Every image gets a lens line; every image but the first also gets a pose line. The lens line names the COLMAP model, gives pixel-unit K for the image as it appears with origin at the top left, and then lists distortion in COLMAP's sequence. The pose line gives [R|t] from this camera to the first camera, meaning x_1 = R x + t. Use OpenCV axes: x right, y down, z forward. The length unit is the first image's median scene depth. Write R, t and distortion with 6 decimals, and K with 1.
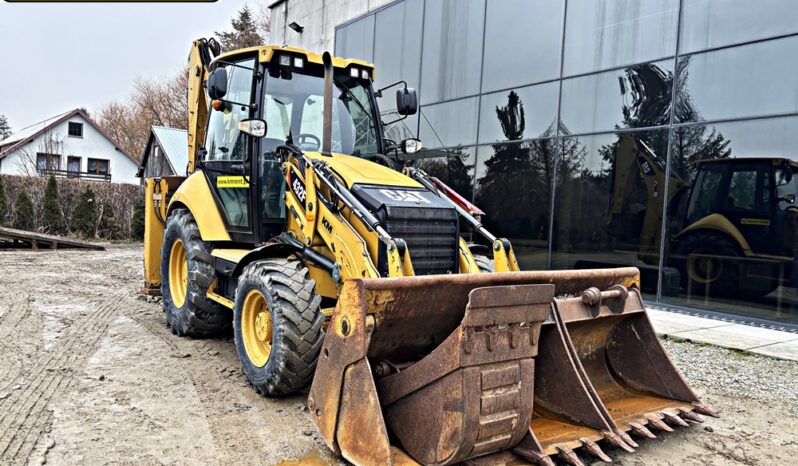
lens RADIAL K [[600.0, 0, 396.6], [0, 600.0, 240.2], [0, 0, 1]] dist [0.058935, -0.069363]
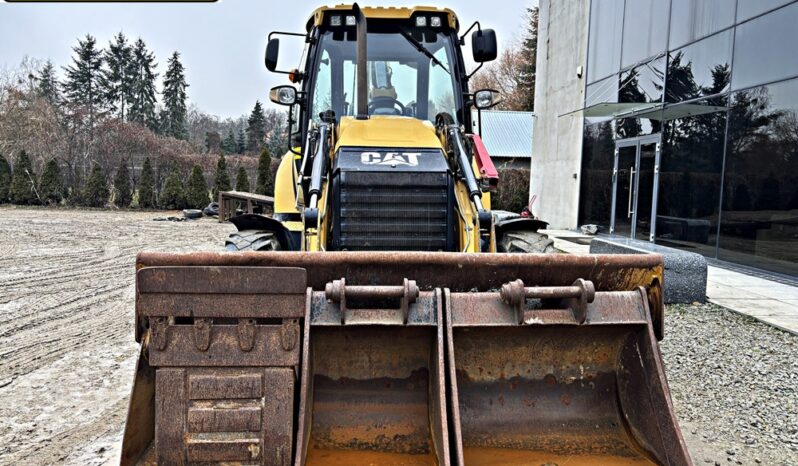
lens RADIAL K [[601.7, 0, 396.1], [0, 601.7, 228.6], [0, 0, 1]] dist [0.053585, -0.065187]
pose [[0.845466, 0.015725, -0.533798, 0.475835], [-0.006584, 0.999797, 0.019024, 0.008121], [0.533989, -0.012570, 0.845398, 0.298604]]
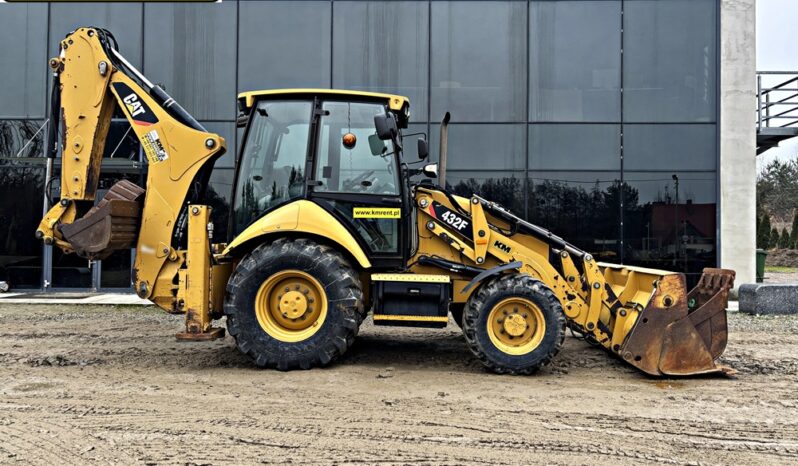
lens RADIAL K [[599.6, 0, 396.3], [0, 599.6, 233.0], [0, 0, 1]] dist [0.055661, -0.063489]
pose [[0.598910, -0.027494, 0.800344, -1.359781], [0.053262, 0.998565, -0.005553, -0.062347], [-0.799043, 0.045954, 0.599515, 0.379237]]
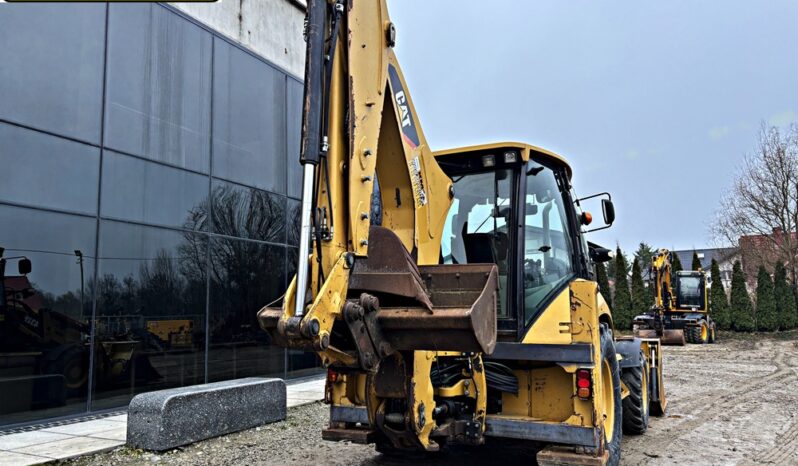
lens RADIAL K [[599.6, 0, 396.3], [0, 599.6, 233.0], [0, 0, 1]] dist [0.055661, -0.063489]
pose [[-0.448178, 0.086285, 0.889771, -1.333504], [0.036113, 0.996266, -0.078422, -0.162111], [-0.893215, -0.003015, -0.449620, 2.186835]]
